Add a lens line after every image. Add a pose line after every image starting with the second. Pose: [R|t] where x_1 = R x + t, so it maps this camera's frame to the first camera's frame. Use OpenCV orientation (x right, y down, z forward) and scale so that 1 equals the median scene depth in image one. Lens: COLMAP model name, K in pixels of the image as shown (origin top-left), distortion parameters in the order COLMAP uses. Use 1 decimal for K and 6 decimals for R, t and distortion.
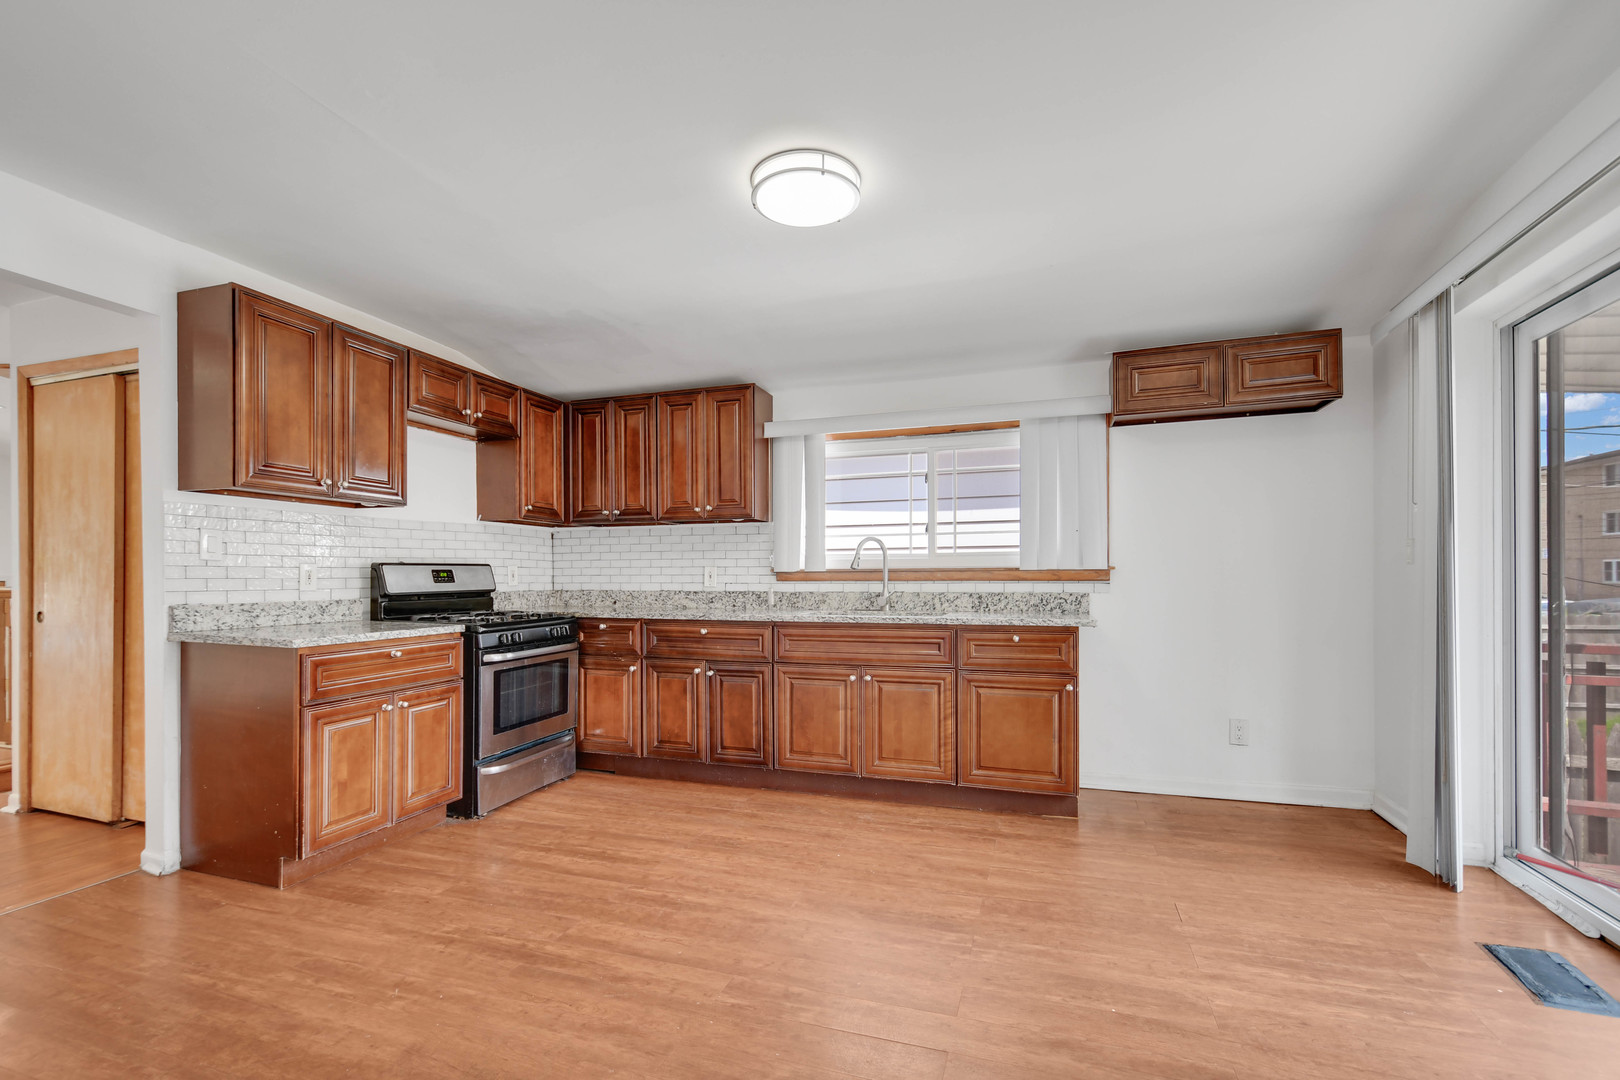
lens RADIAL K [[726.7, 0, 800.3], [0, 726.7, 577.9], [0, 0, 1]] dist [0.001647, -0.000553]
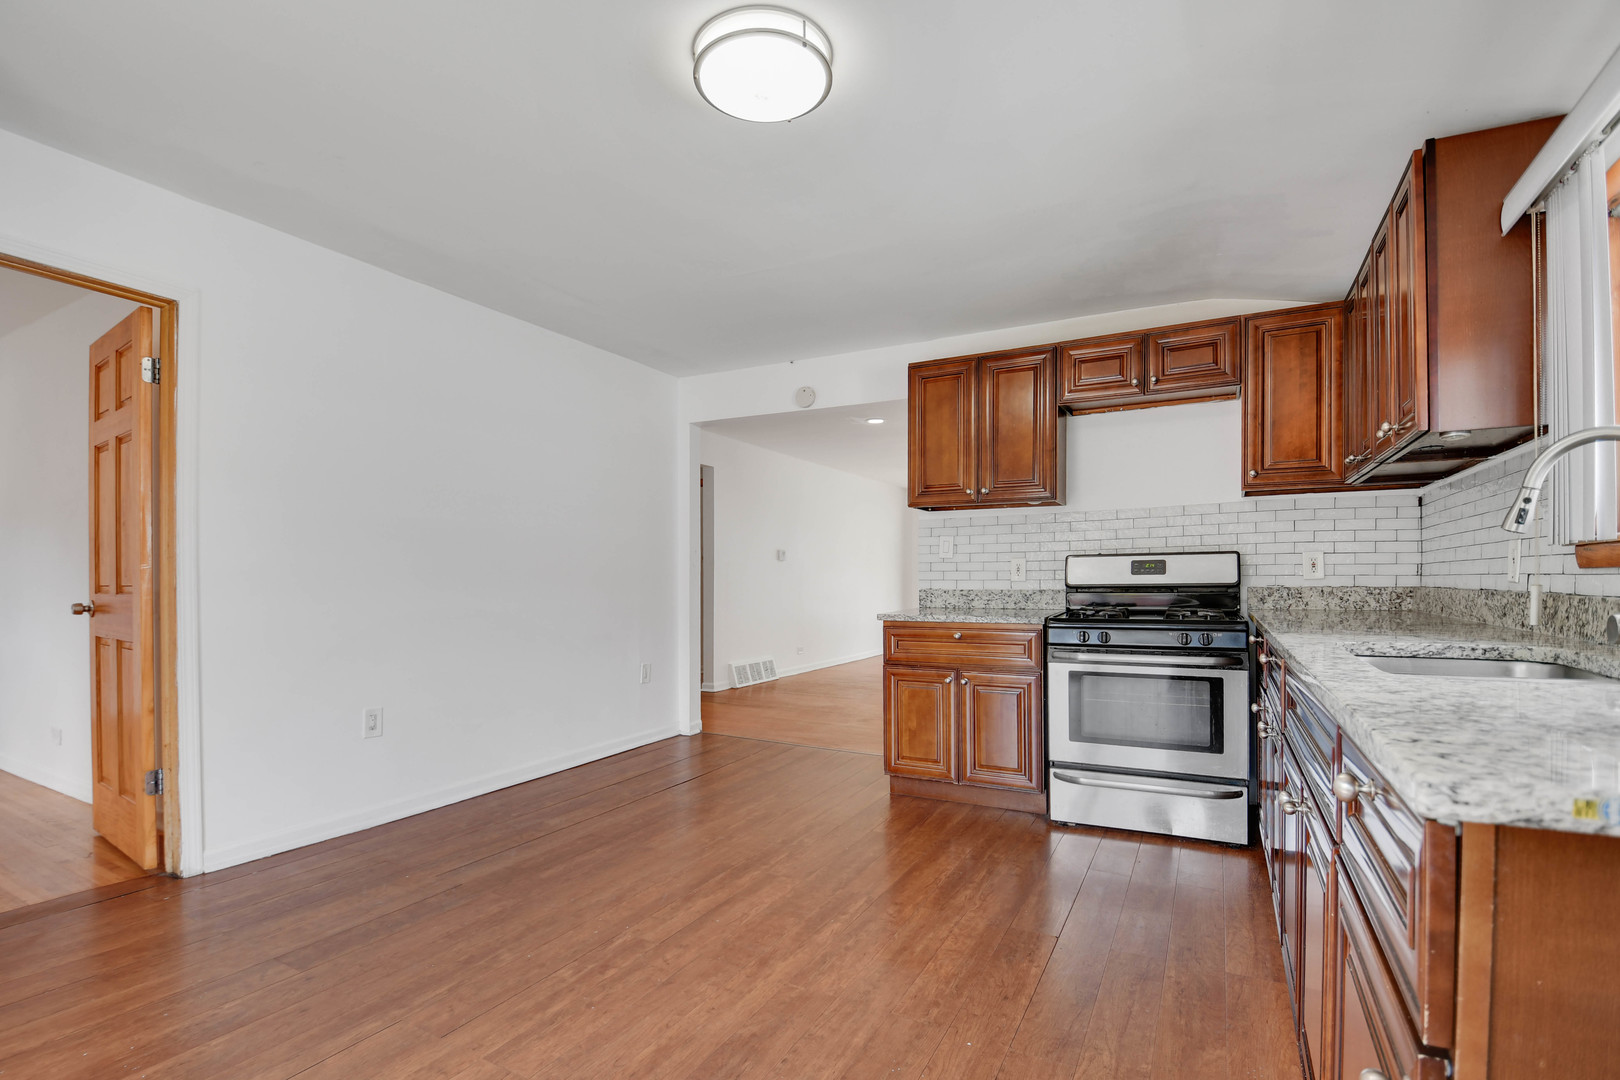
lens RADIAL K [[751.9, 0, 805.9], [0, 751.9, 582.0], [0, 0, 1]] dist [0.000274, -0.000220]
pose [[-0.170335, 0.006932, -0.985362, 0.518520], [0.002636, 0.999975, 0.006579, 0.009105], [0.985383, -0.001477, -0.170349, 0.768030]]
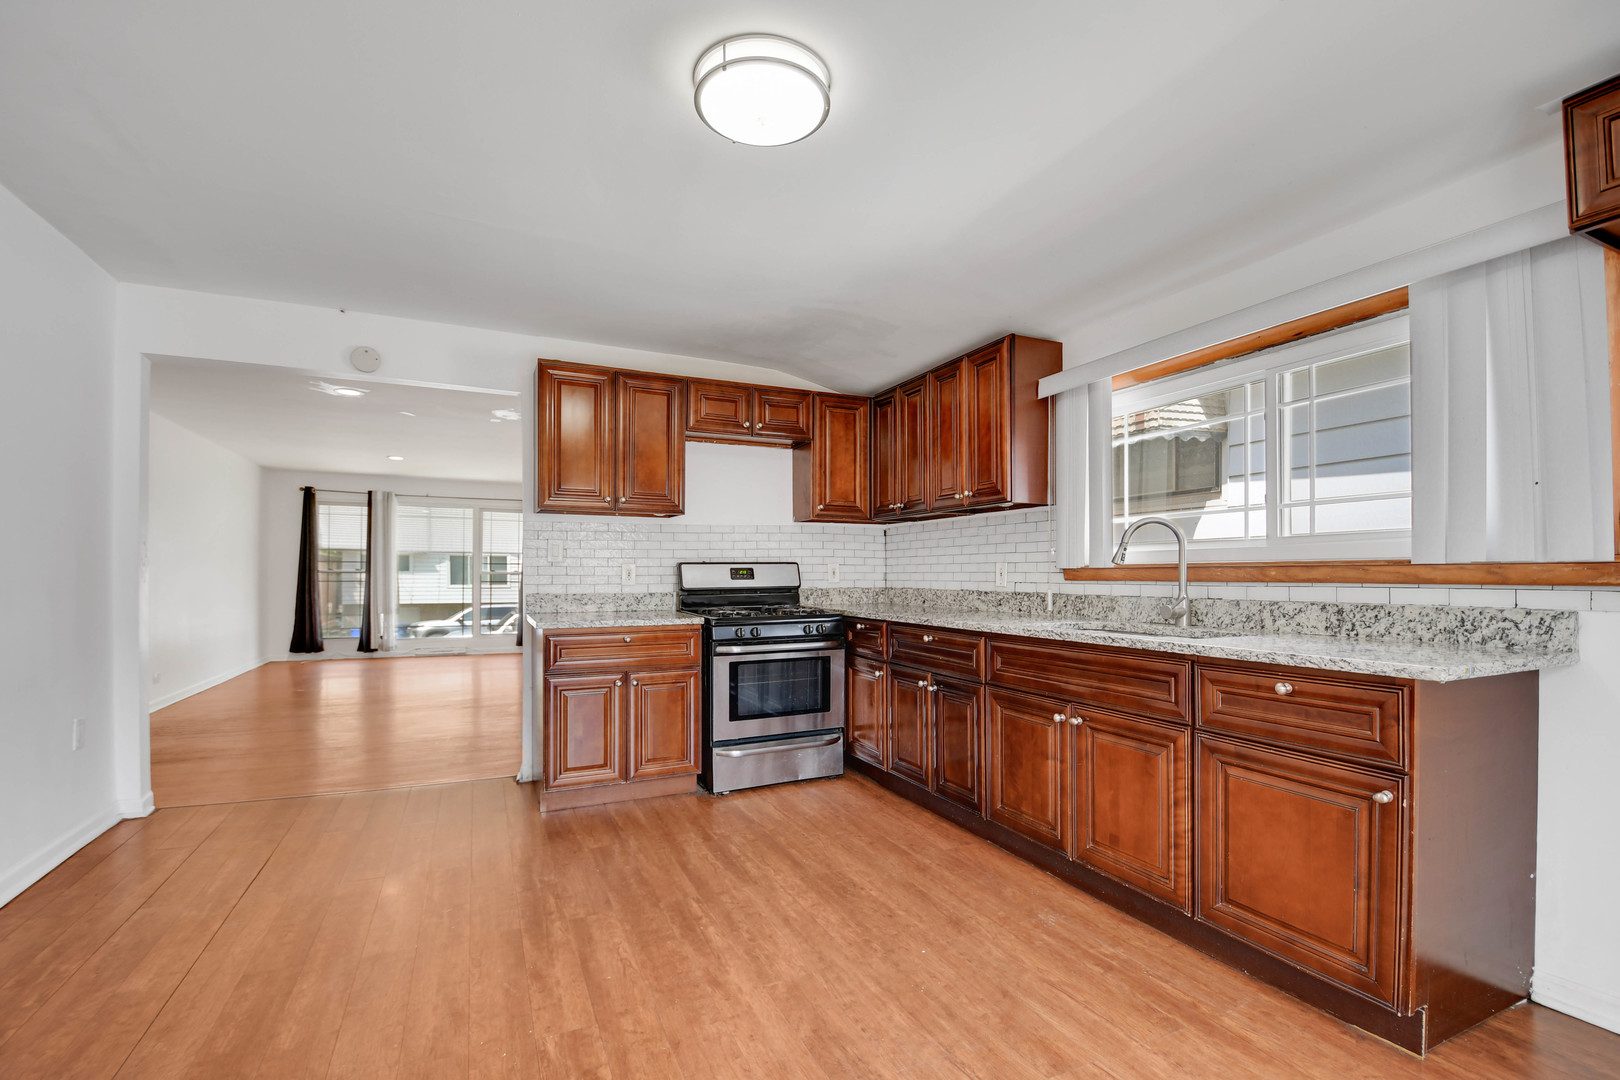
lens RADIAL K [[723.8, 0, 804.1], [0, 723.8, 569.4], [0, 0, 1]] dist [-0.016545, -0.000534]
pose [[0.684457, -0.002356, -0.729050, 0.398623], [-0.002061, 0.999985, -0.005166, -0.003296], [0.729051, 0.005039, 0.684441, 0.319743]]
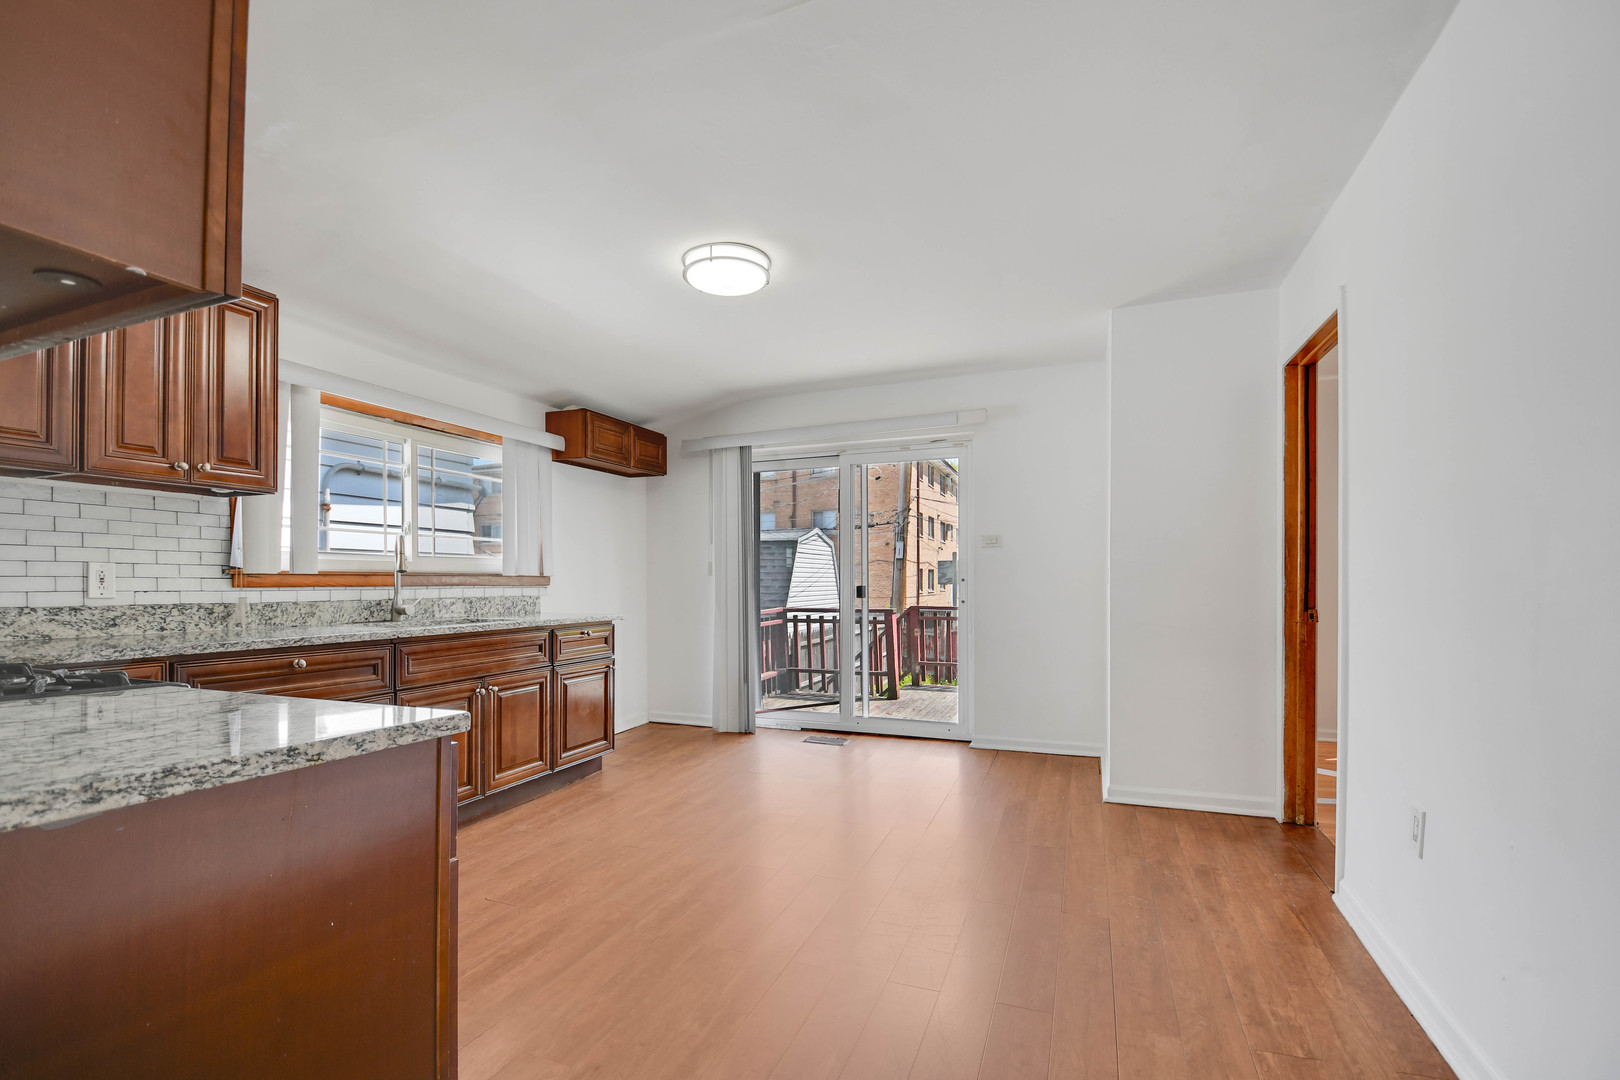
lens RADIAL K [[726.7, 0, 800.3], [0, 726.7, 577.9], [0, 0, 1]] dist [0.001647, -0.000553]
pose [[0.046539, 0.008380, 0.998881, -0.794535], [0.002247, 0.999961, -0.008493, 0.002932], [-0.998914, 0.002640, 0.046518, 0.531744]]
